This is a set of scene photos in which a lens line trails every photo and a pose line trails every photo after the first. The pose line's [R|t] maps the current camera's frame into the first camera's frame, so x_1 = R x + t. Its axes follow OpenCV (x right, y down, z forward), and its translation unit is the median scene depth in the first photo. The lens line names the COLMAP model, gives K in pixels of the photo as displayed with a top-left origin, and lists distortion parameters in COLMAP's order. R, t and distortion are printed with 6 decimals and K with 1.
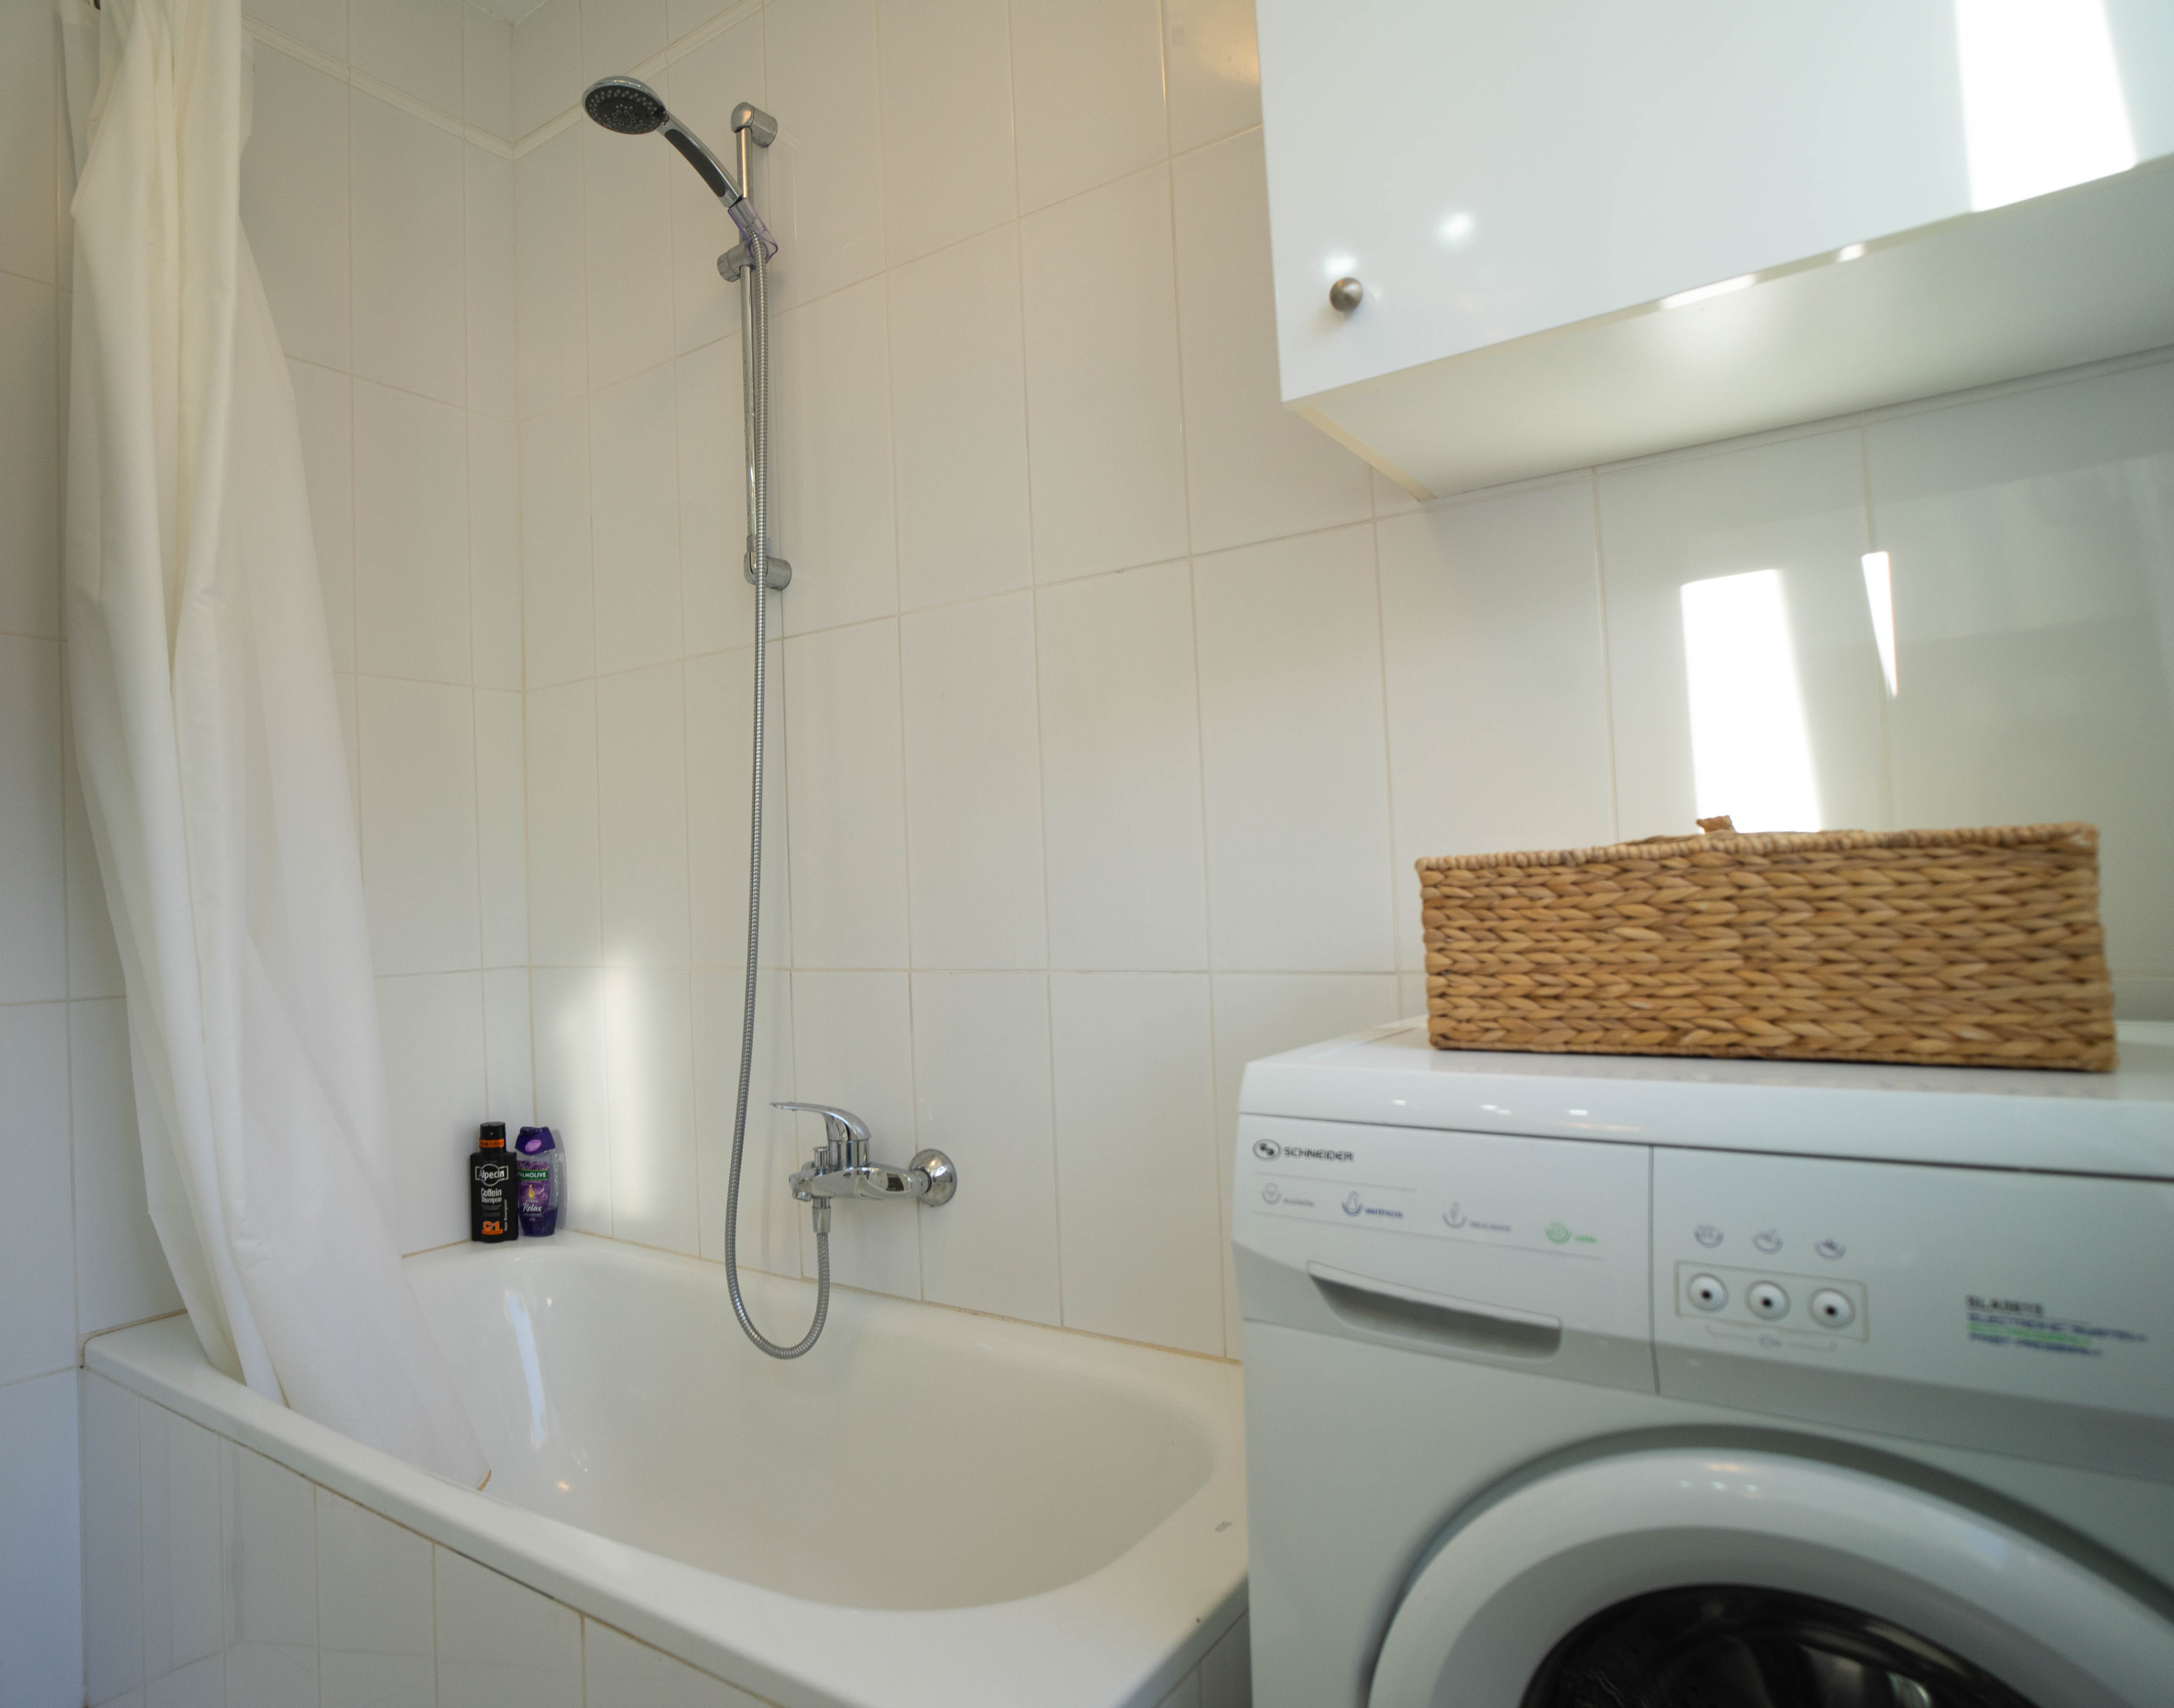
lens RADIAL K [[1477.1, 0, 1085.9], [0, 1477.1, 851.4], [0, 0, 1]] dist [-0.008161, -0.001344]
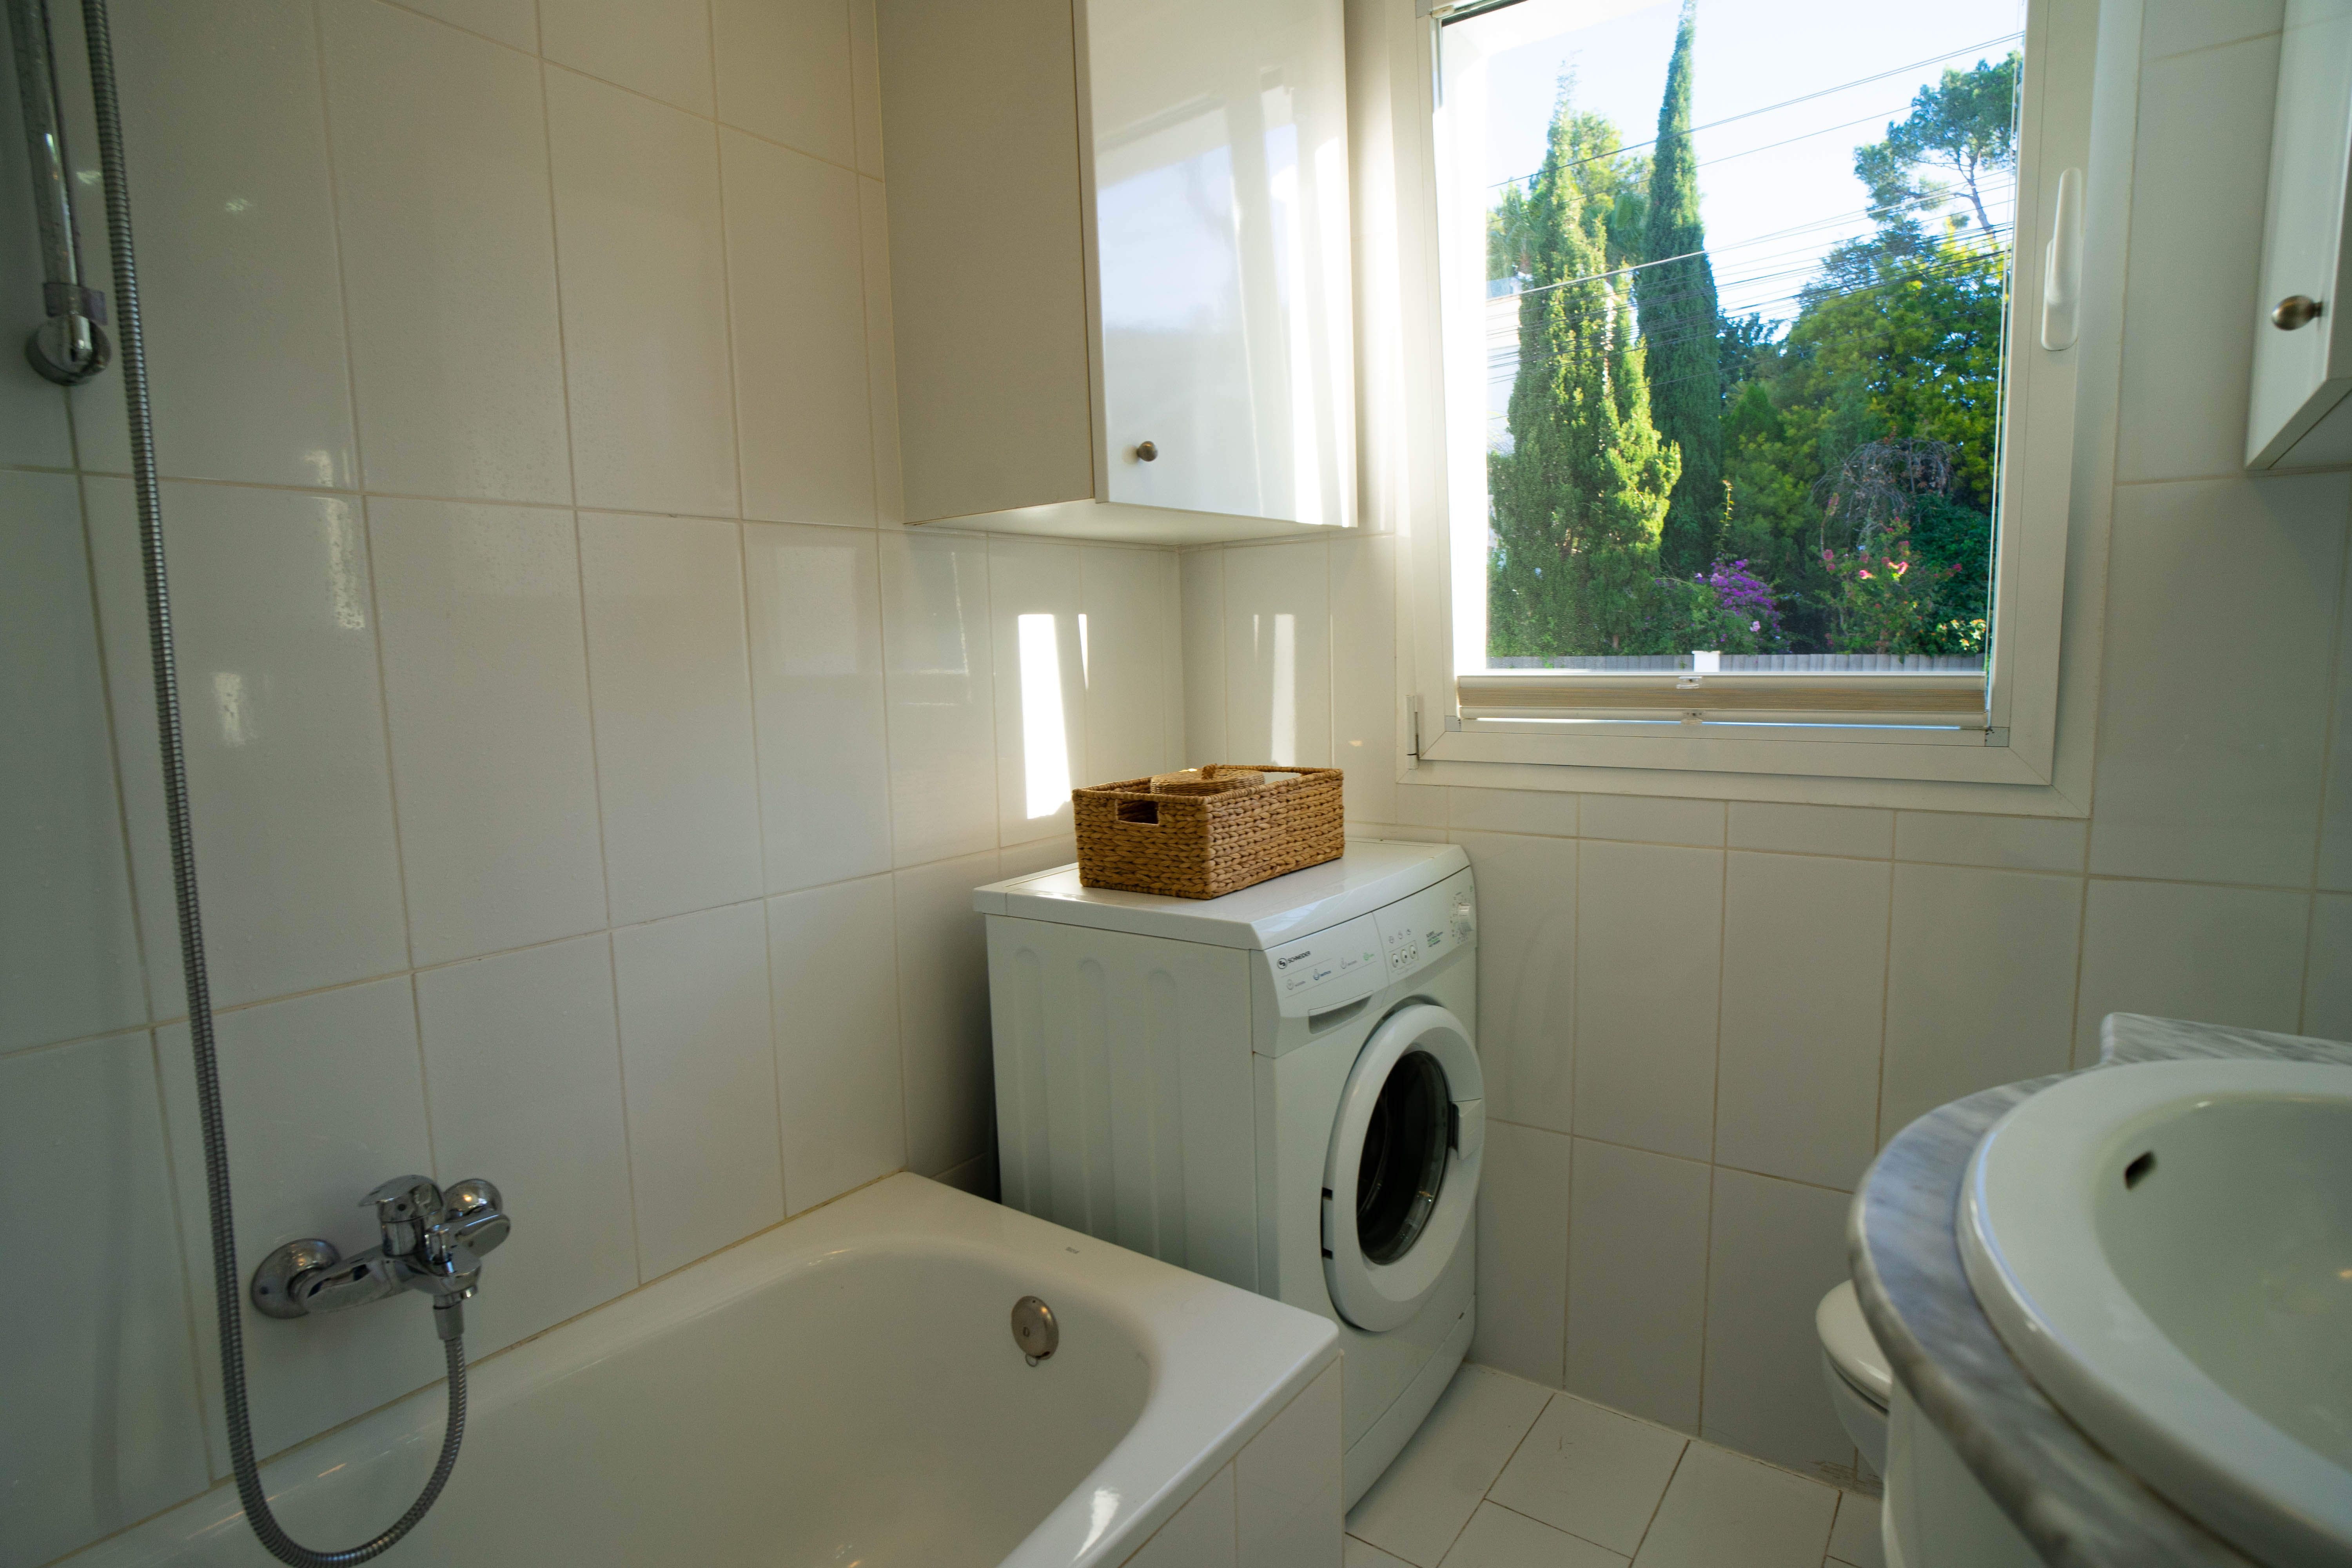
lens RADIAL K [[1236.1, 0, 1178.5], [0, 1236.1, 780.3], [0, 0, 1]] dist [0.000667, 0.000513]
pose [[-0.006945, -0.073970, 0.997236, -1.432702], [-0.023829, 0.996989, 0.073785, -0.142220], [-0.999692, -0.023251, -0.008686, 1.162753]]
